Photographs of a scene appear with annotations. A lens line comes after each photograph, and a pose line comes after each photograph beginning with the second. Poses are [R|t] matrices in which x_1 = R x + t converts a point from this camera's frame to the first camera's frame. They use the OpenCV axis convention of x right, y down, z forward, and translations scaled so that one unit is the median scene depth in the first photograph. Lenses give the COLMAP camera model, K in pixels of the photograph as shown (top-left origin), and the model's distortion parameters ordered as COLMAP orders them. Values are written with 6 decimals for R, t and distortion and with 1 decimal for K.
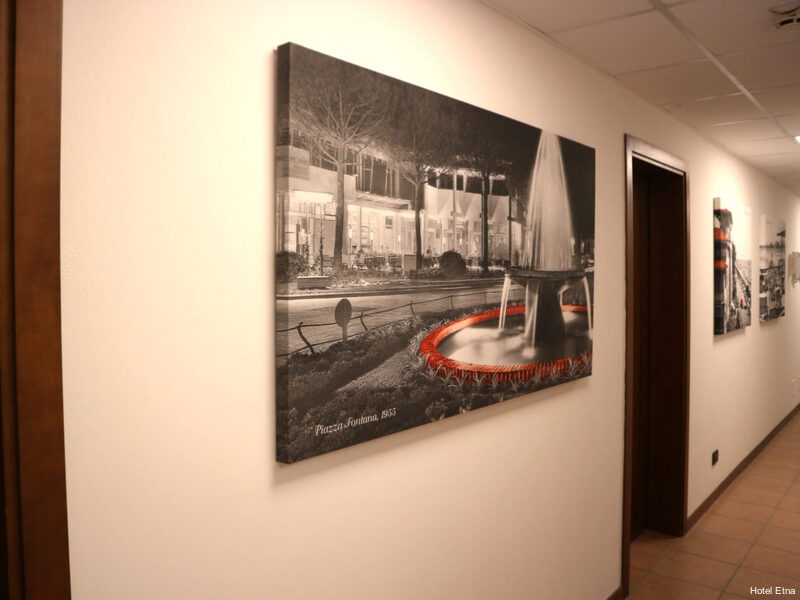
lens RADIAL K [[675.6, 0, 399.6], [0, 675.6, 295.4], [0, 0, 1]] dist [-0.014053, 0.019030]
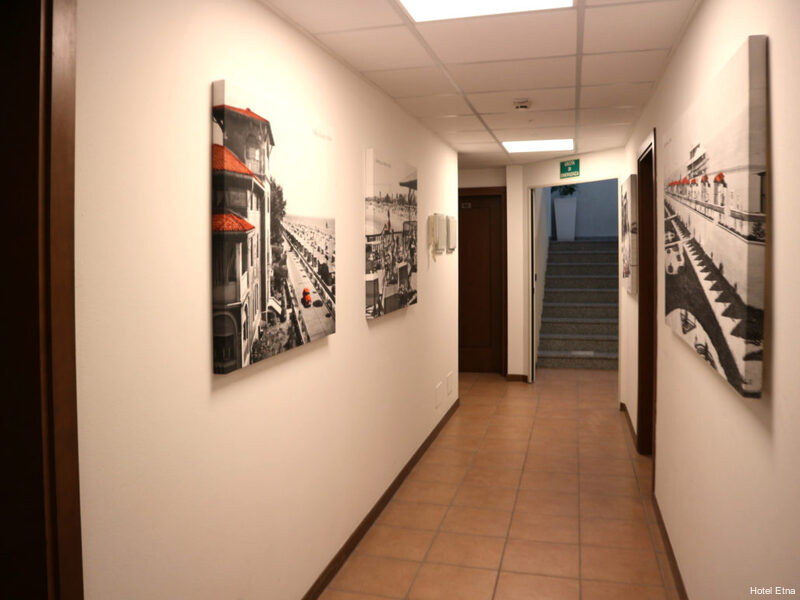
lens RADIAL K [[675.6, 0, 399.9], [0, 675.6, 301.1], [0, 0, 1]] dist [-0.014053, 0.019030]
pose [[0.919409, -0.044723, 0.390751, 0.317136], [0.025814, 0.998233, 0.053515, -0.010737], [-0.392454, -0.039115, 0.918940, 0.409655]]
